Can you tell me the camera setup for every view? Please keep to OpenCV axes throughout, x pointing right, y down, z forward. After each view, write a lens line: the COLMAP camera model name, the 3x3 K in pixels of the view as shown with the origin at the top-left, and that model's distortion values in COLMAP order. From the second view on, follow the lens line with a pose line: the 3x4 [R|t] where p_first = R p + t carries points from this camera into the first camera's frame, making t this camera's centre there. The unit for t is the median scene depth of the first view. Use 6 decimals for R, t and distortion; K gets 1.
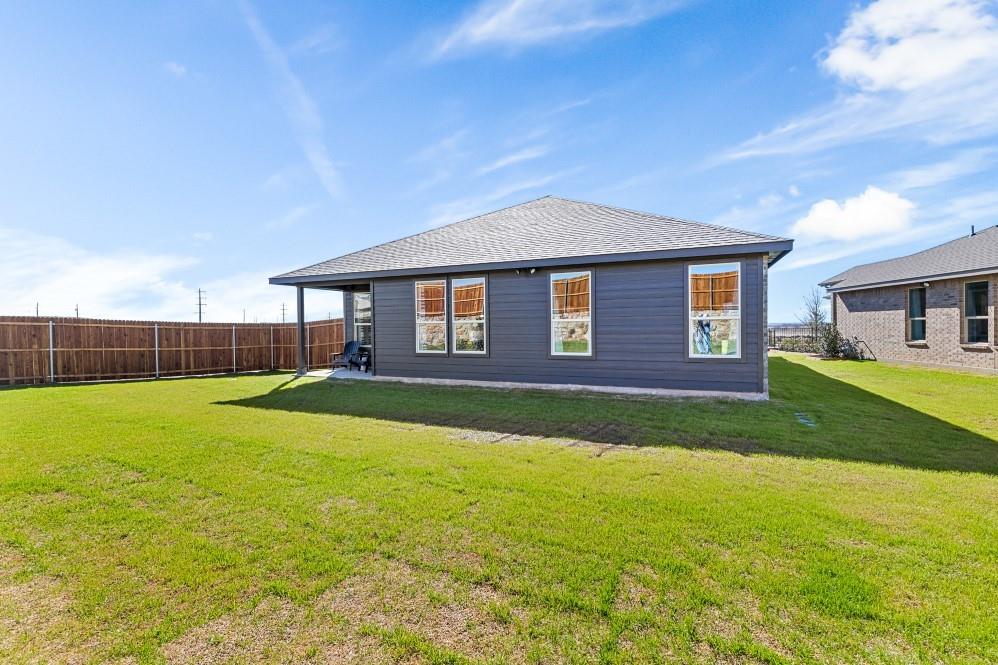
lens RADIAL K [[450.5, 0, 499.0], [0, 450.5, 332.5], [0, 0, 1]] dist [0.001348, 0.000520]
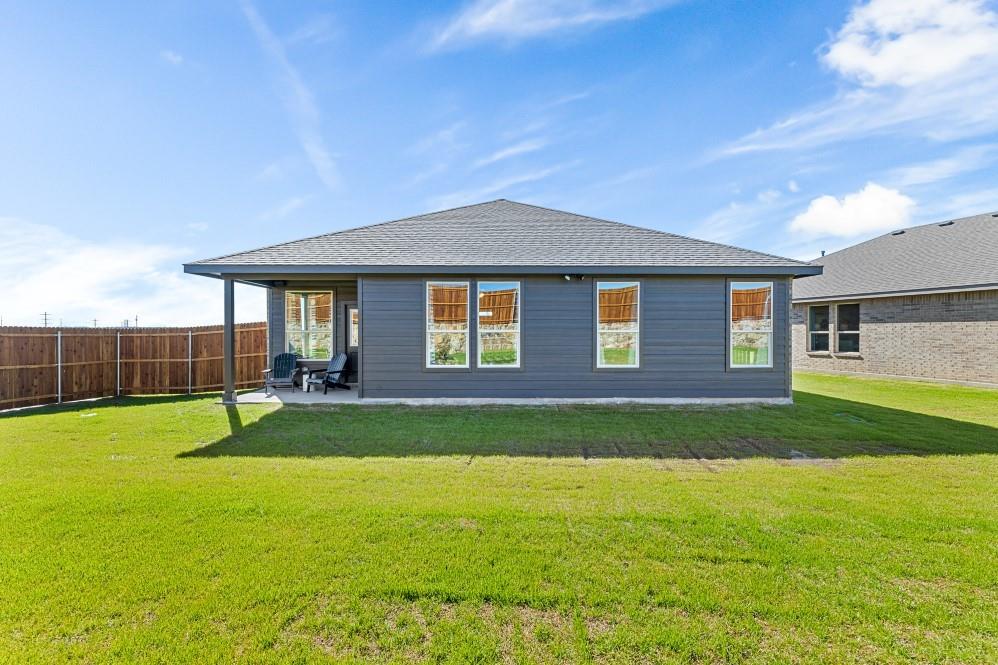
lens RADIAL K [[450.5, 0, 499.0], [0, 450.5, 332.5], [0, 0, 1]] dist [0.001348, 0.000520]
pose [[0.908174, 0.011196, 0.418444, -0.411536], [-0.003080, 0.999794, -0.020067, -0.003636], [-0.418582, 0.016936, 0.908021, 0.197618]]
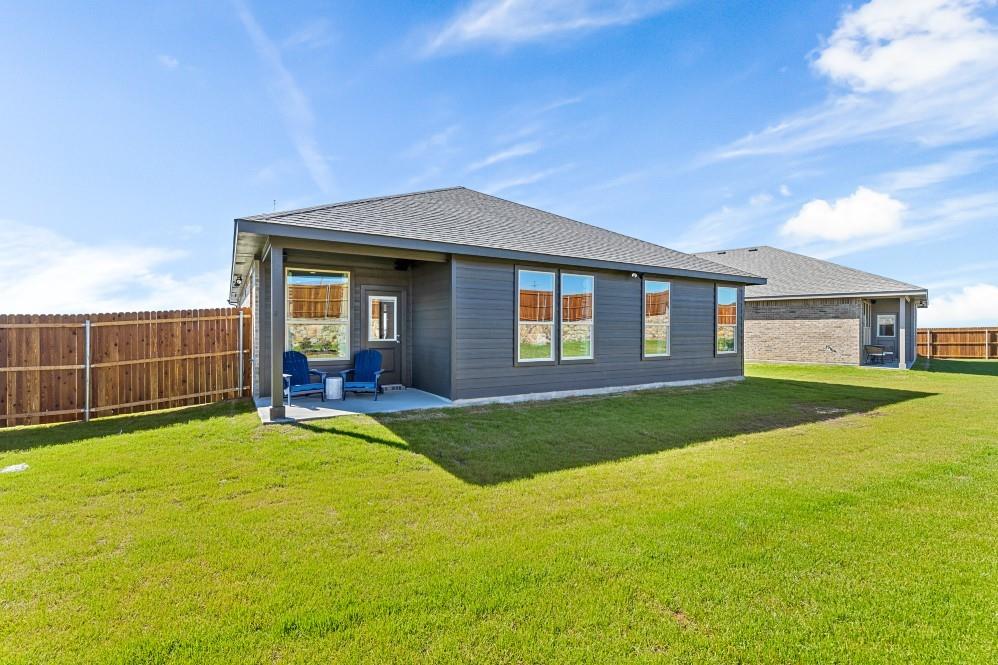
lens RADIAL K [[450.5, 0, 499.0], [0, 450.5, 332.5], [0, 0, 1]] dist [0.001348, 0.000520]
pose [[0.572555, 0.011355, 0.819788, -0.836786], [0.007062, 0.999799, -0.018781, 0.009085], [-0.819836, 0.016543, 0.572360, 0.591918]]
